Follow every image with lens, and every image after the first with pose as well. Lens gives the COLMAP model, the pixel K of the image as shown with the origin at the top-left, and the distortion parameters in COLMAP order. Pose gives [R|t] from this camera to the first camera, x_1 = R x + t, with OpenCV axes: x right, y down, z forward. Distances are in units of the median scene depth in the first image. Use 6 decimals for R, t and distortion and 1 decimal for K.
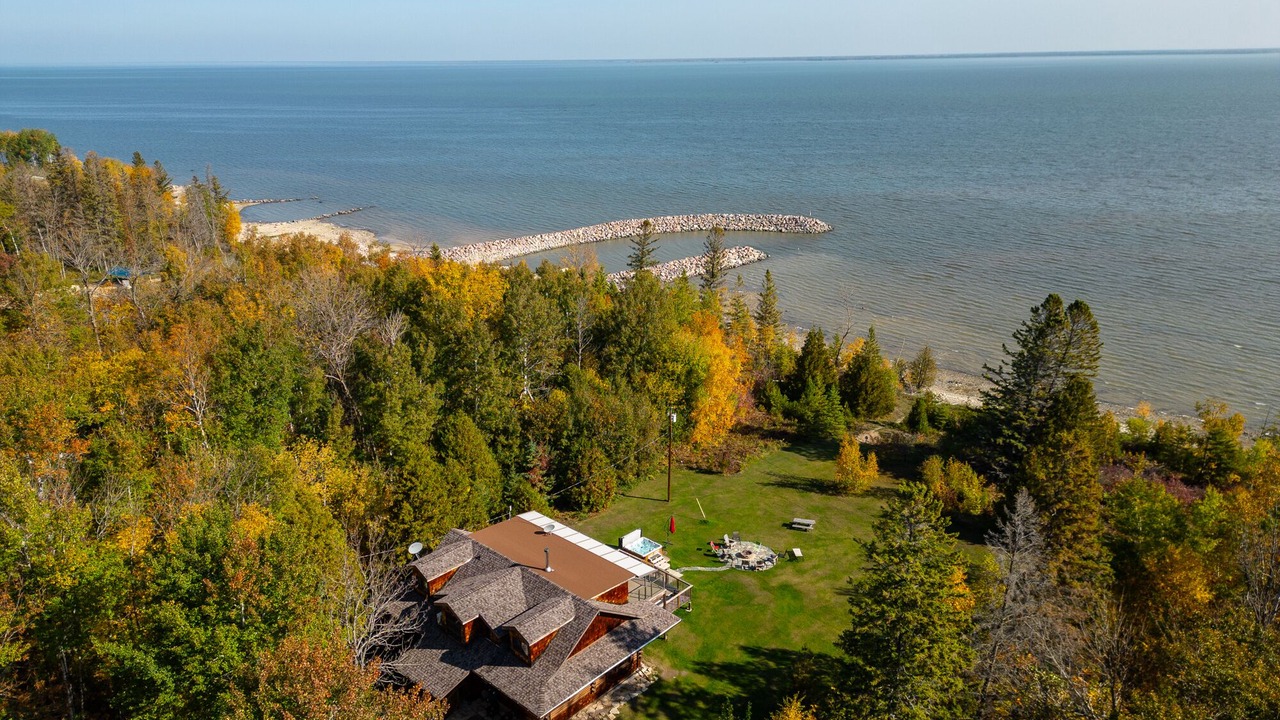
lens RADIAL K [[899.0, 0, 637.6], [0, 899.0, 363.2], [0, 0, 1]] dist [0.043659, -0.000429]
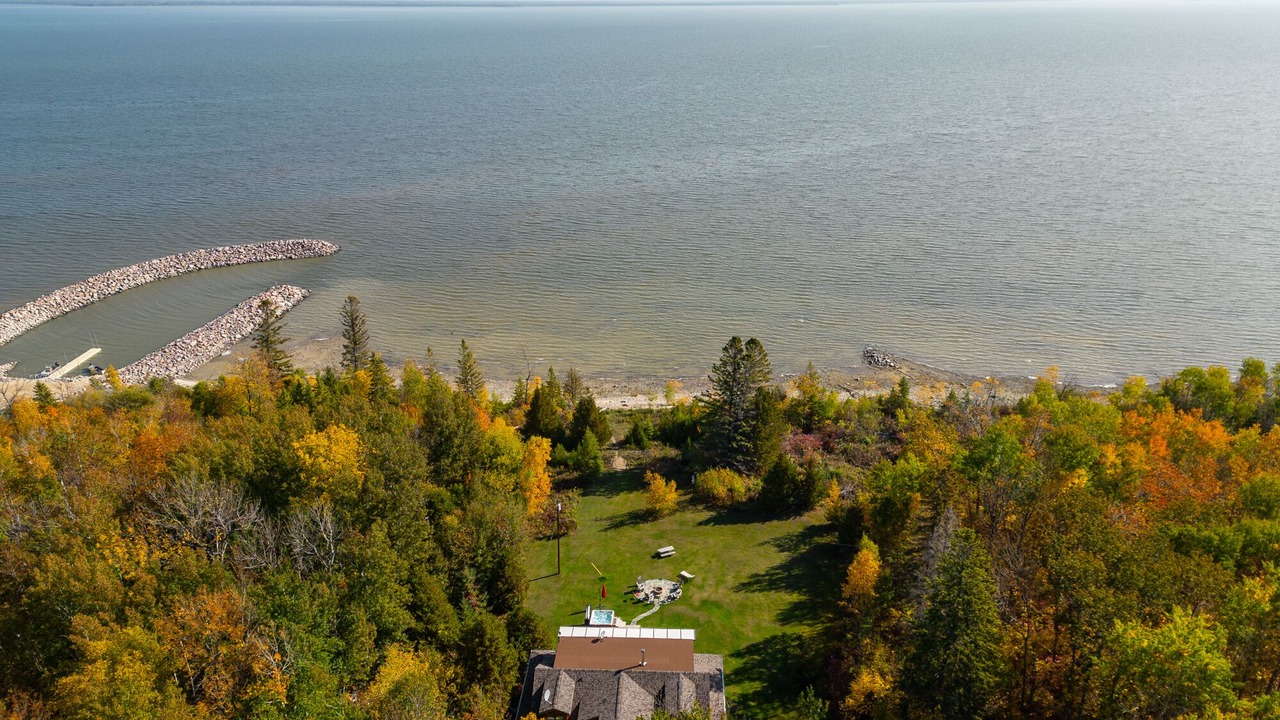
lens RADIAL K [[899.0, 0, 641.7], [0, 899.0, 357.9], [0, 0, 1]] dist [0.043659, -0.000429]
pose [[0.756009, -0.232433, 0.611903, -0.541166], [0.201443, 0.972077, 0.120362, -0.244817], [-0.622793, 0.032269, 0.781721, -0.027852]]
